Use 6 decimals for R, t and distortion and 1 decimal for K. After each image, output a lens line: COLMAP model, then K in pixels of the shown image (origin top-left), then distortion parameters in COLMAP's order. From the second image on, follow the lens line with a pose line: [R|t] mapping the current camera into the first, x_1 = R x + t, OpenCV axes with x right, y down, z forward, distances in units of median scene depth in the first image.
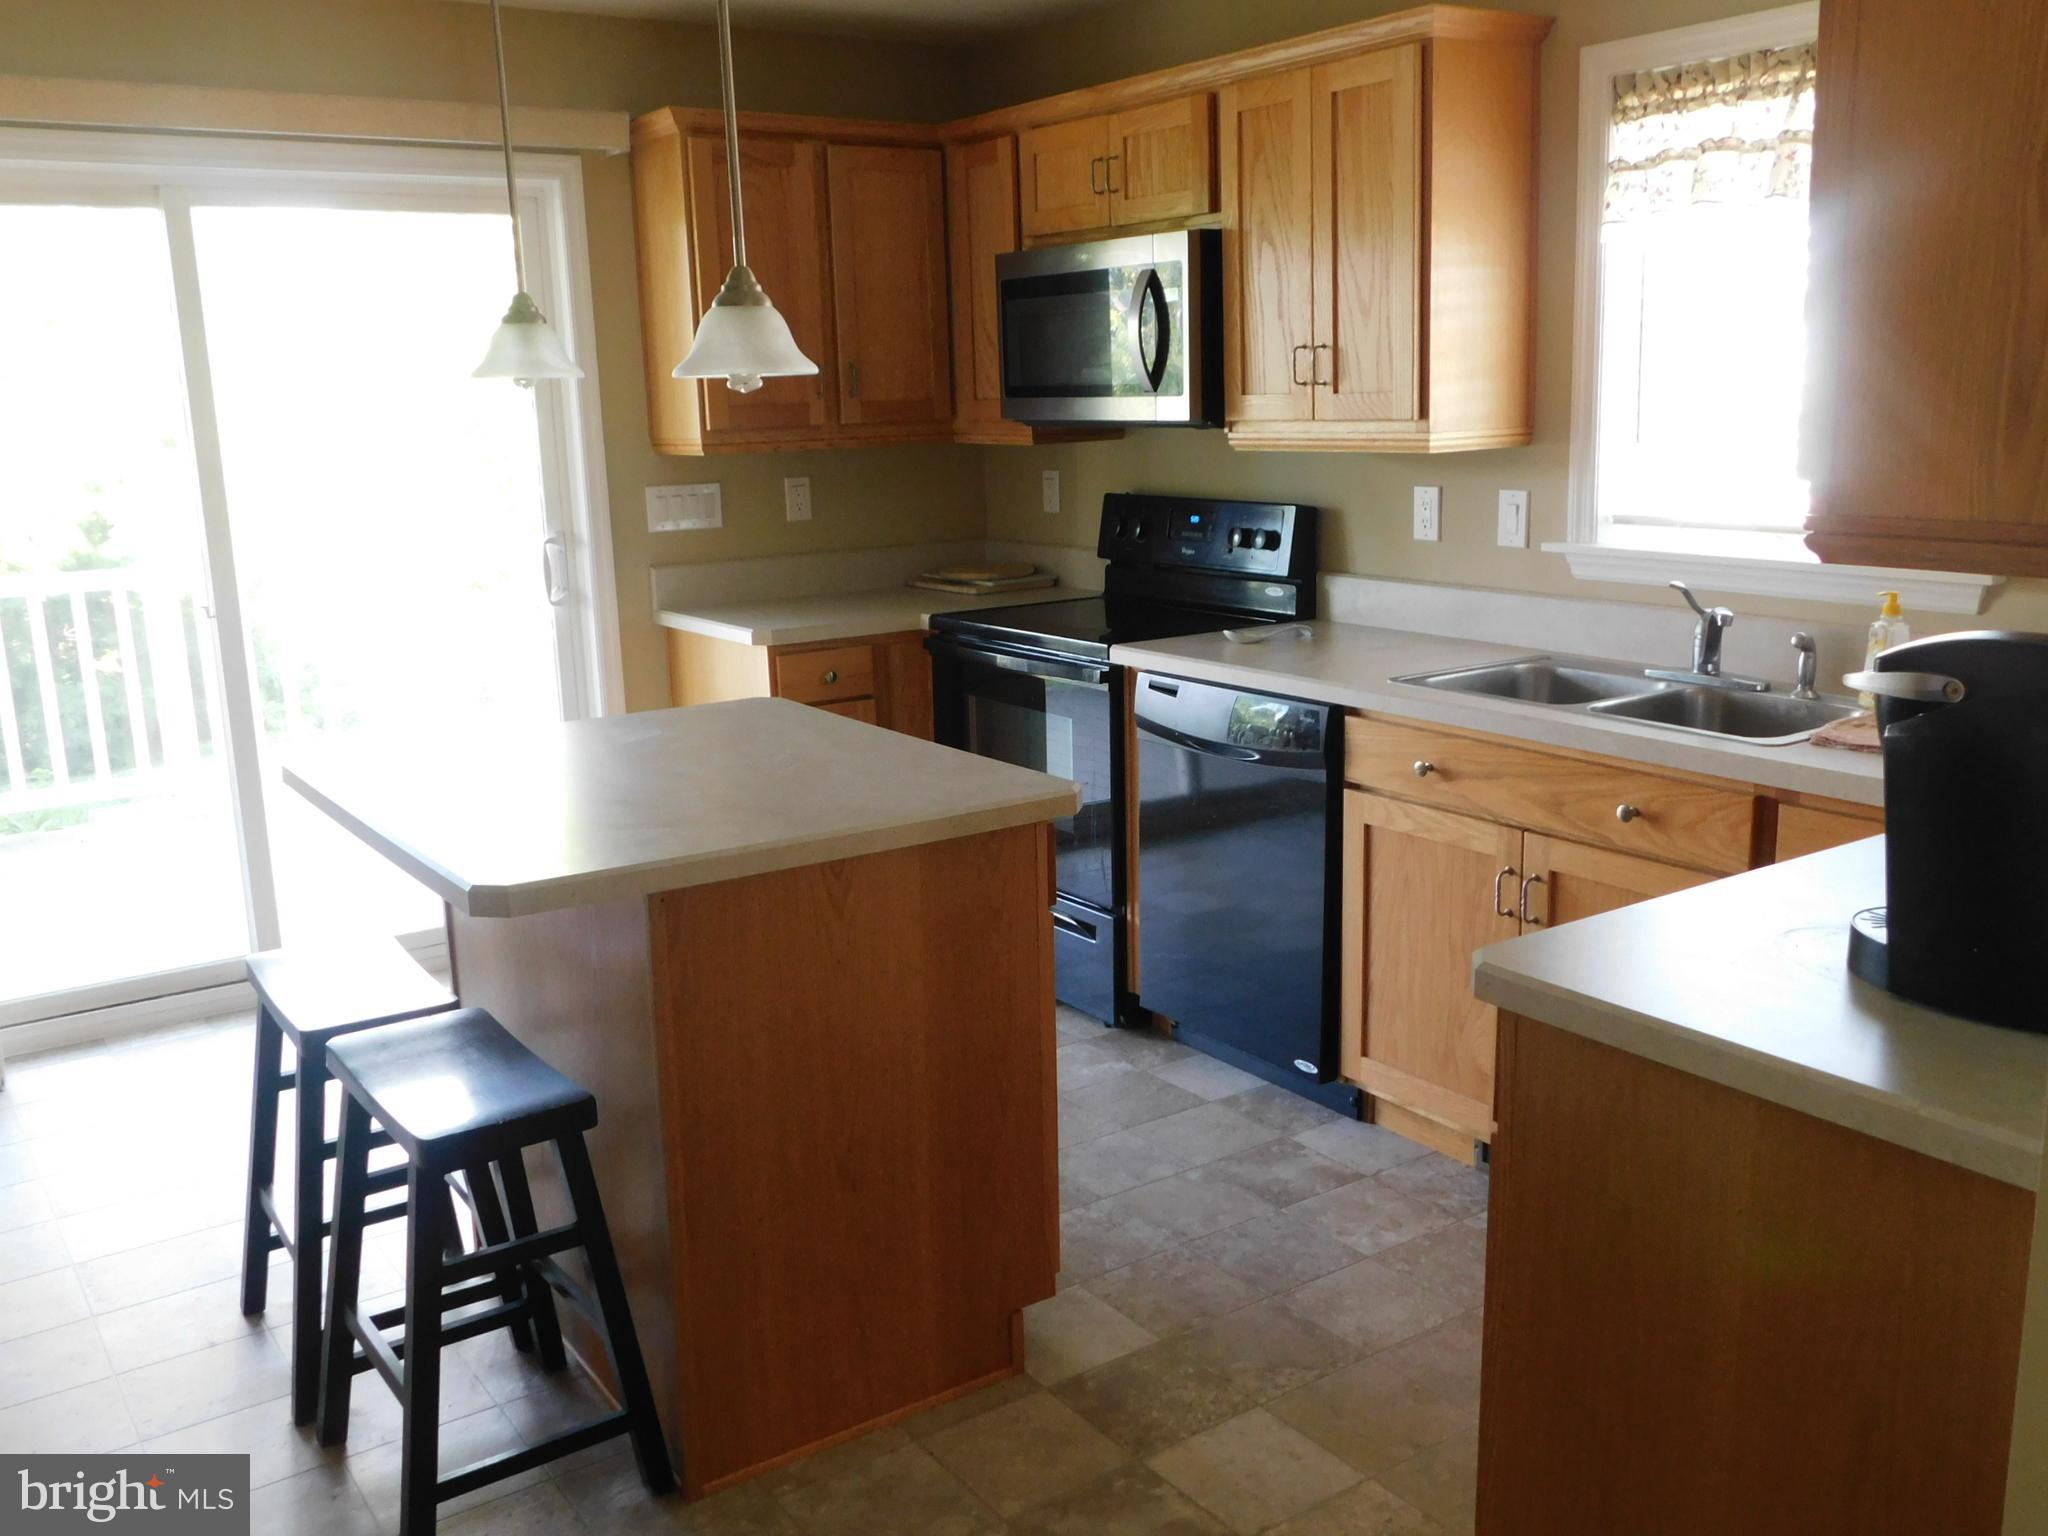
lens RADIAL K [[1820.0, 0, 1028.5], [0, 1820.0, 770.1], [0, 0, 1]] dist [-0.012289, -0.004789]
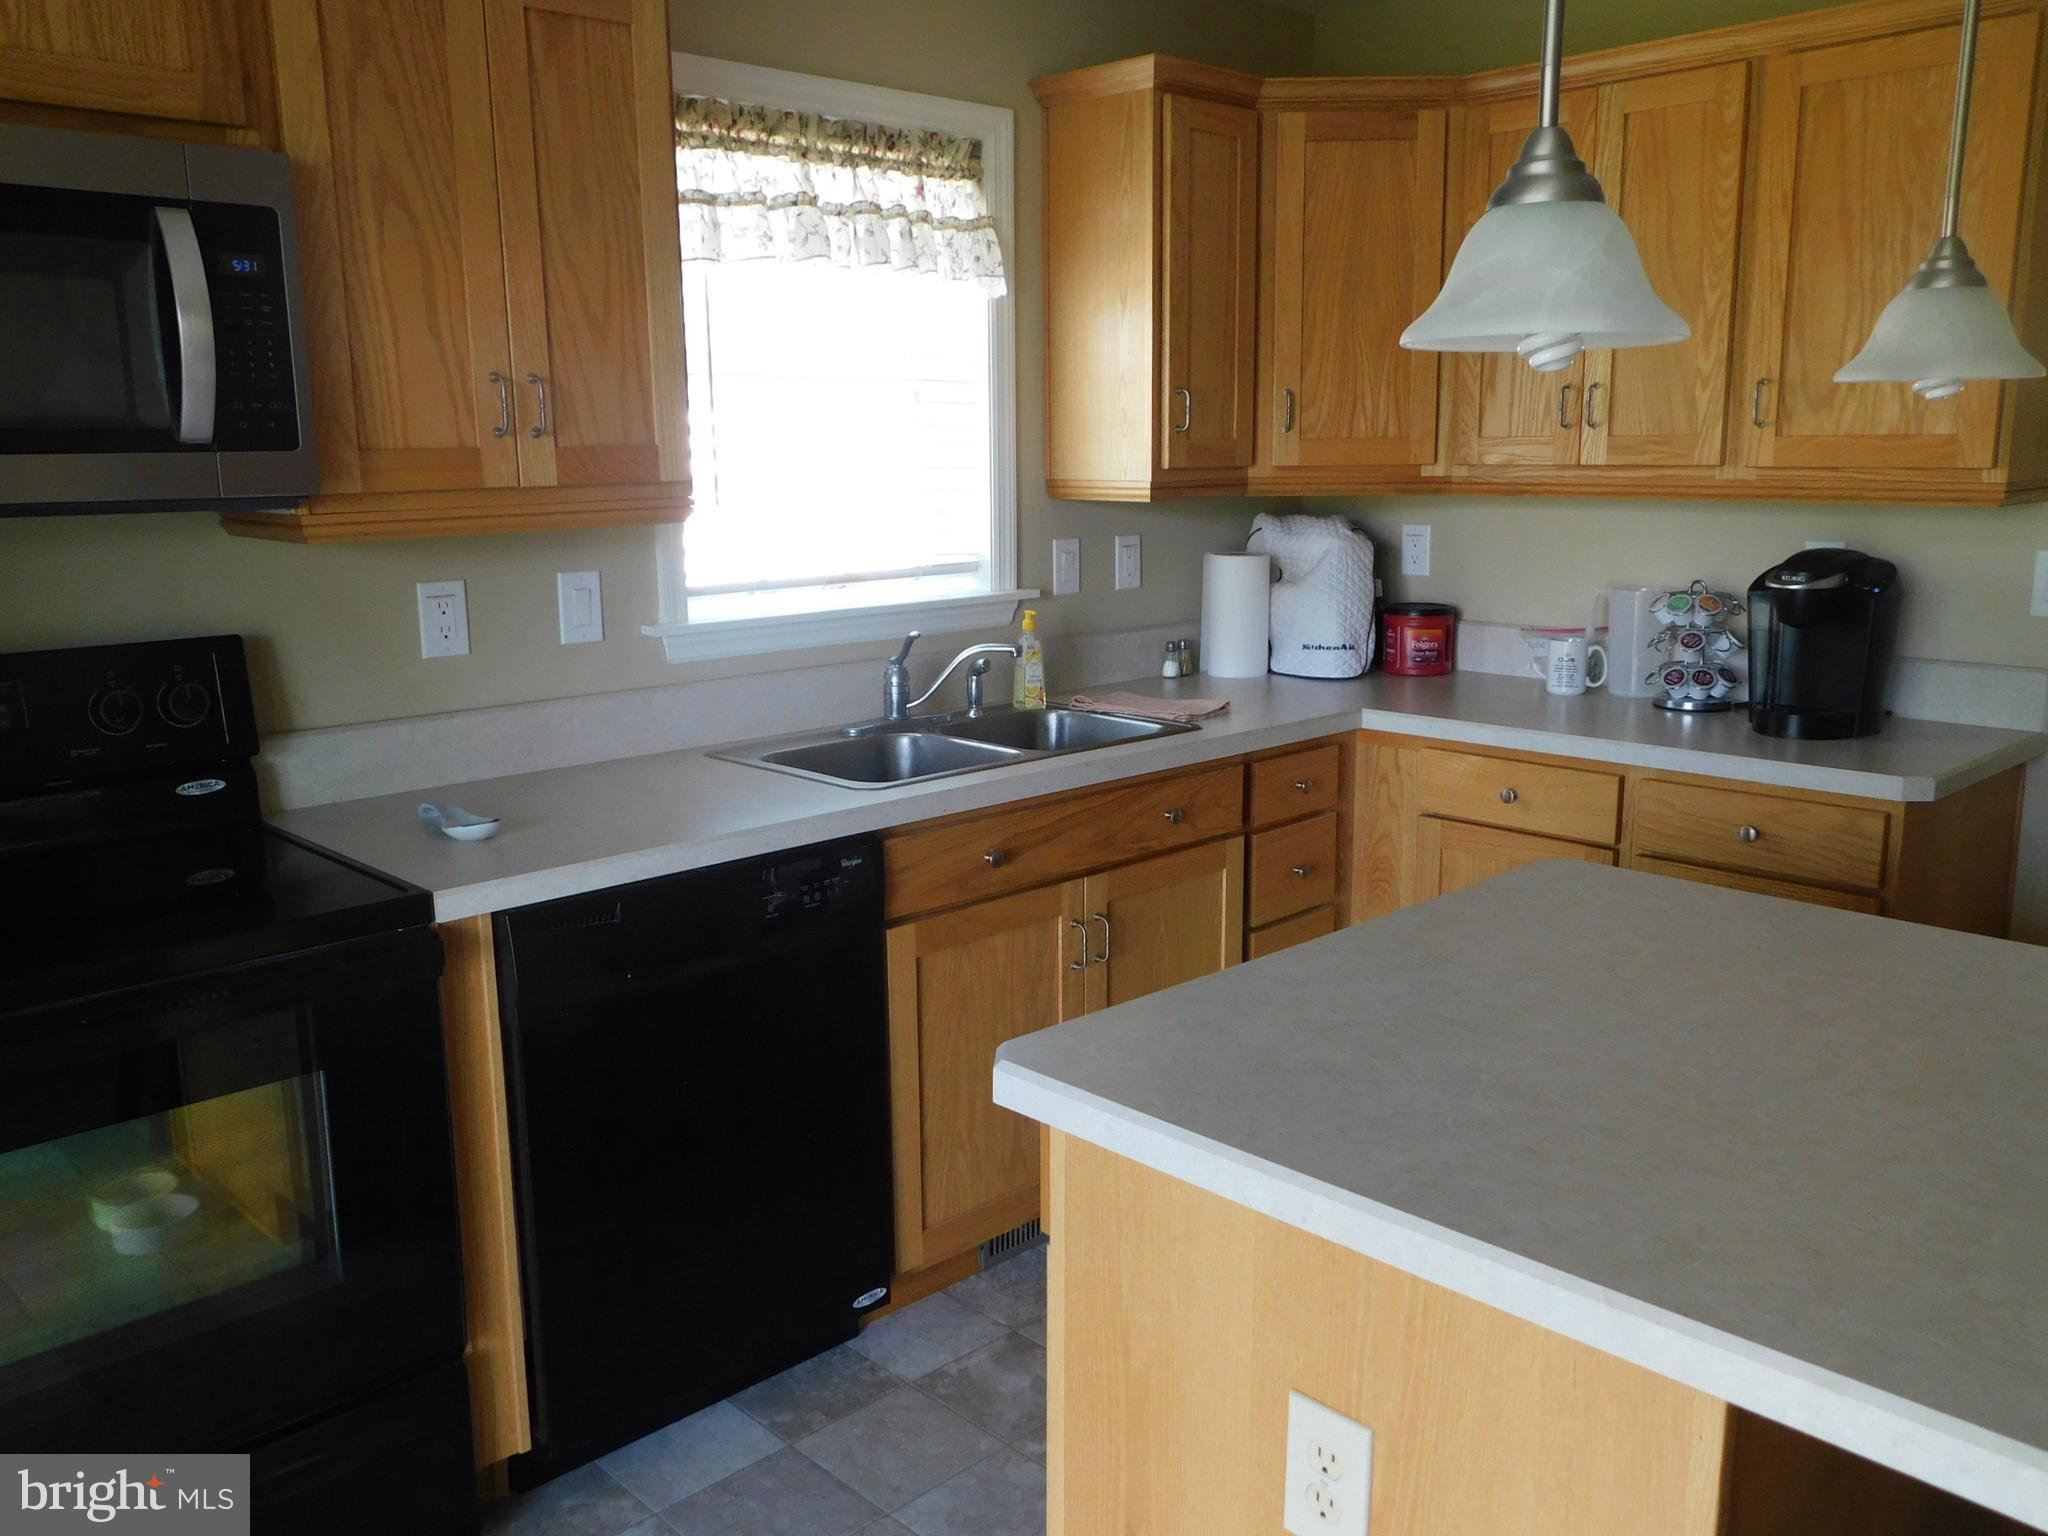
lens RADIAL K [[1661.4, 0, 1025.7], [0, 1661.4, 769.7], [0, 0, 1]] dist [-0.034406, 0.000745]
pose [[-0.175661, -0.170824, 0.969517, -0.512182], [0.216144, 0.954107, 0.207271, -0.188025], [-0.960430, 0.245964, -0.130677, 0.971450]]
